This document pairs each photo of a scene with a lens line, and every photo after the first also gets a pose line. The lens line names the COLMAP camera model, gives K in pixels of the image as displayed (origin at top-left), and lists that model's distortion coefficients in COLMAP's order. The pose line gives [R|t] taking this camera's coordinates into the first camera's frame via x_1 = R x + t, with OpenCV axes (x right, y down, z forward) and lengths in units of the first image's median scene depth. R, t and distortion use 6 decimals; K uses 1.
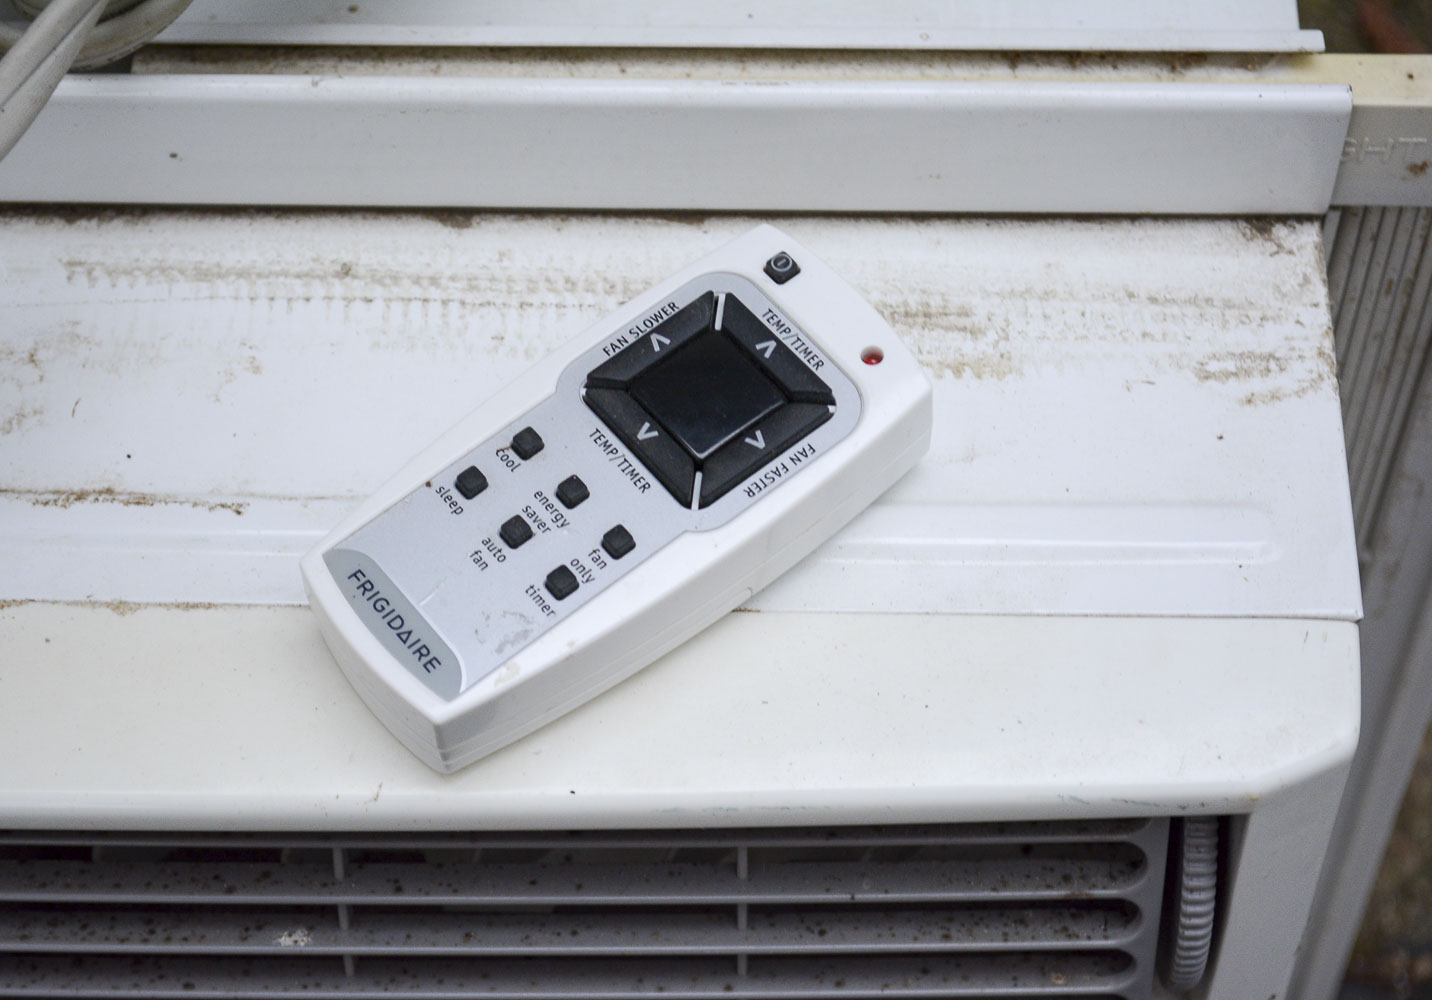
lens RADIAL K [[2985.5, 0, 713.8], [0, 2985.5, 499.0], [0, 0, 1]] dist [0.021950, 0.000000]
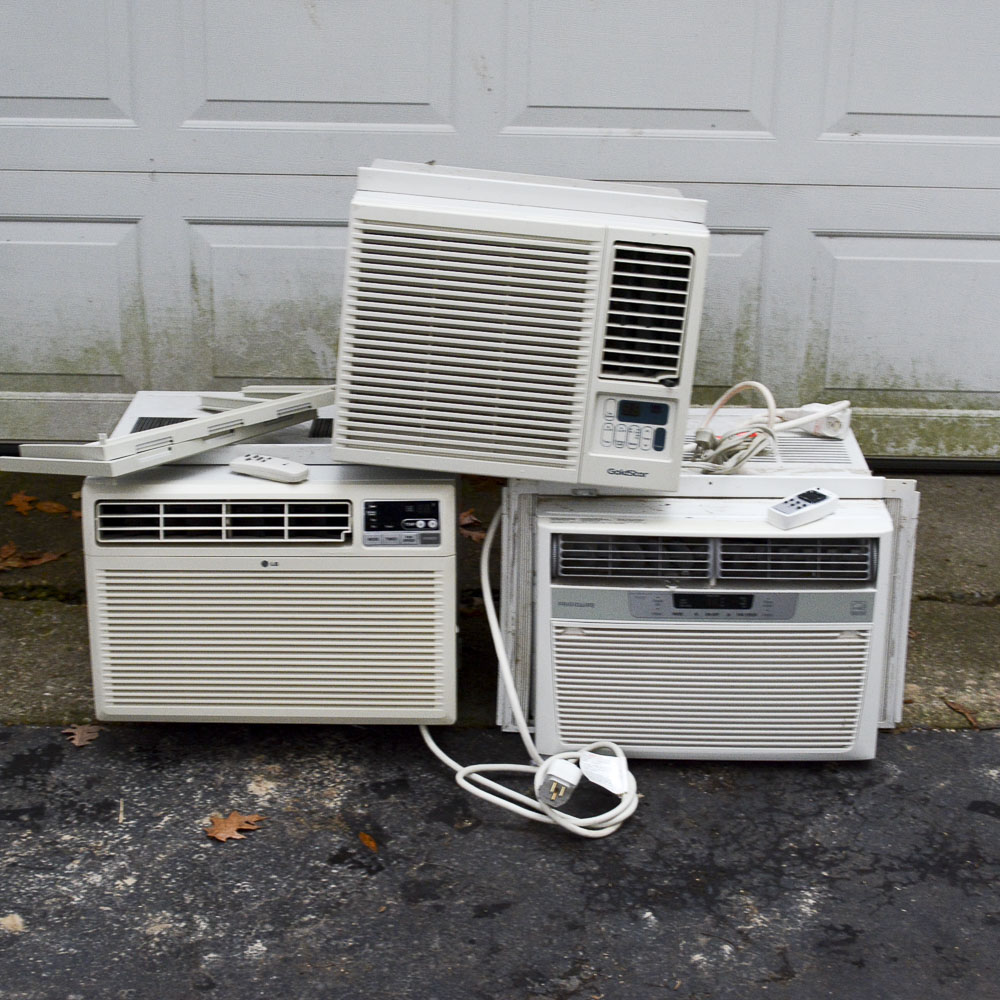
lens RADIAL K [[2010.8, 0, 461.6], [0, 2010.8, 506.4], [0, 0, 1]] dist [-0.067309, 0.000000]
pose [[0.999828, 0.018038, -0.004269, -0.915386], [-0.017285, 0.824065, -0.566232, 3.043331], [-0.006696, 0.566208, 0.824235, -3.462208]]
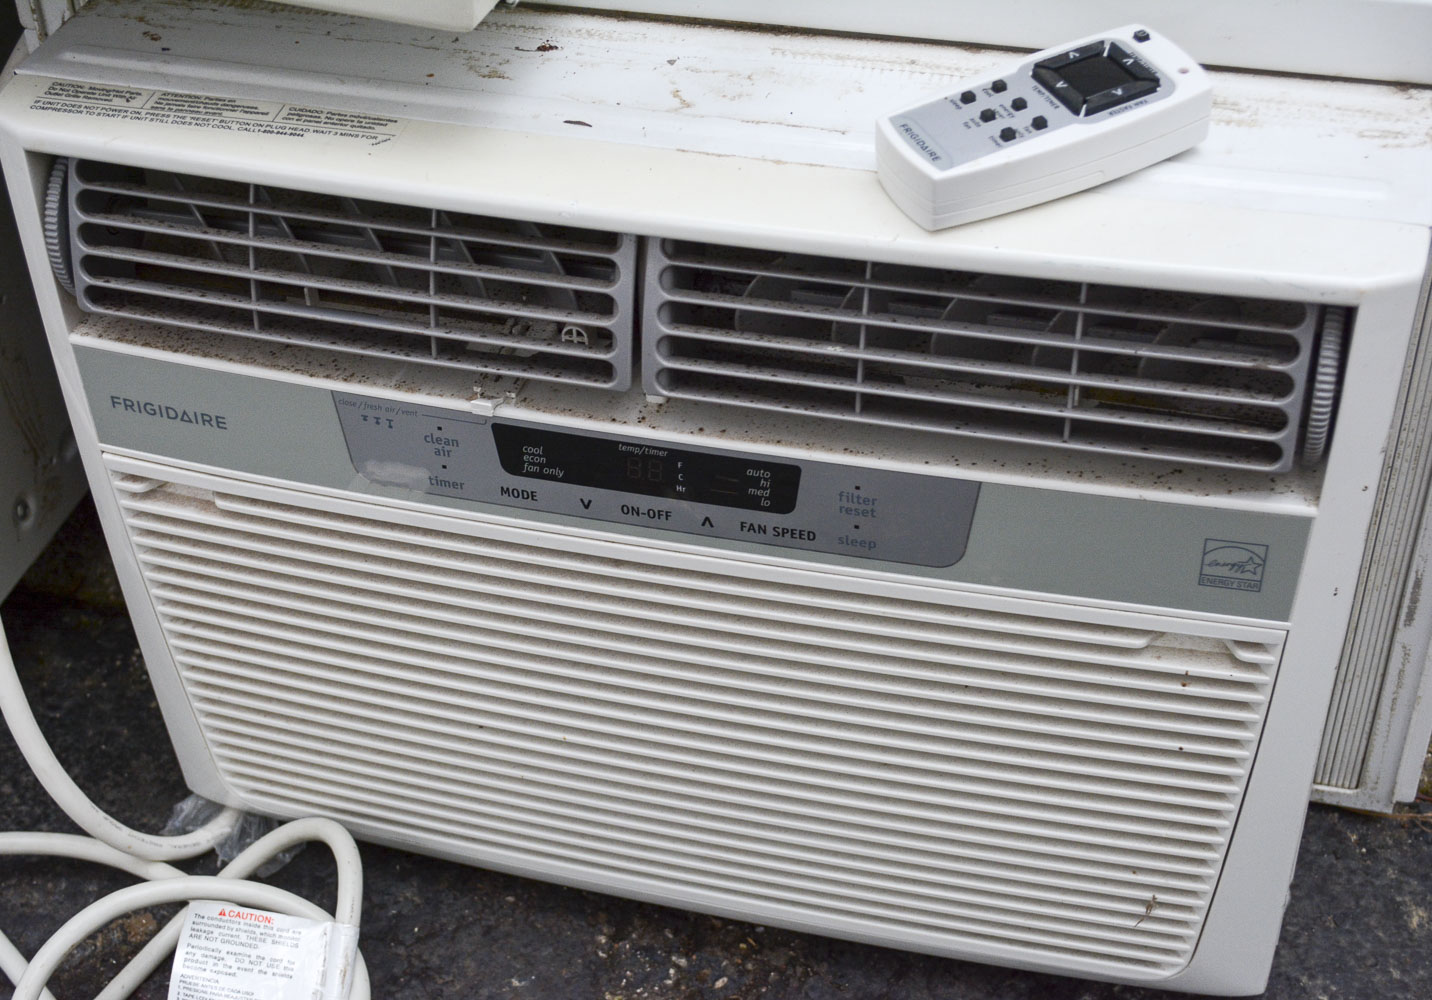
lens RADIAL K [[2032.0, 0, 717.1], [0, 2032.0, 504.0], [0, 0, 1]] dist [-0.024946, 0.000000]
pose [[0.972117, 0.136591, -0.190608, 0.045300], [-0.179437, 0.956591, -0.229644, 0.542796], [0.150967, 0.257443, 0.954428, -0.210642]]
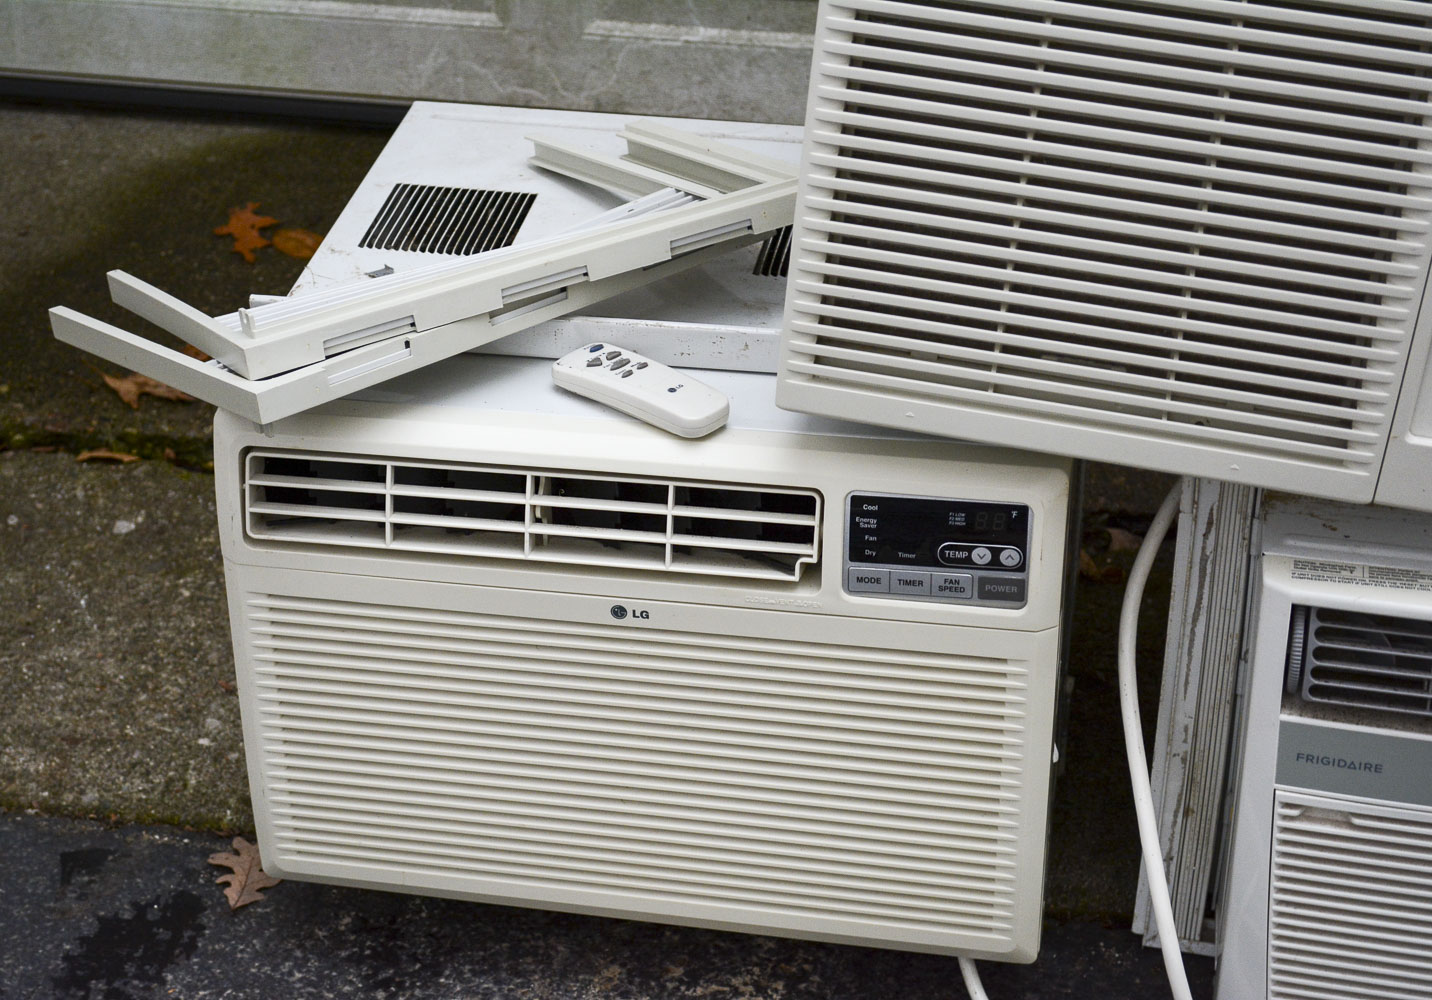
lens RADIAL K [[2771.8, 0, 702.3], [0, 2771.8, 521.1], [0, 0, 1]] dist [0.031267, 0.000000]
pose [[0.985569, 0.092488, -0.141771, -0.916401], [-0.138461, 0.922273, -0.360890, 1.196788], [0.097374, 0.375312, 0.921770, -1.961521]]
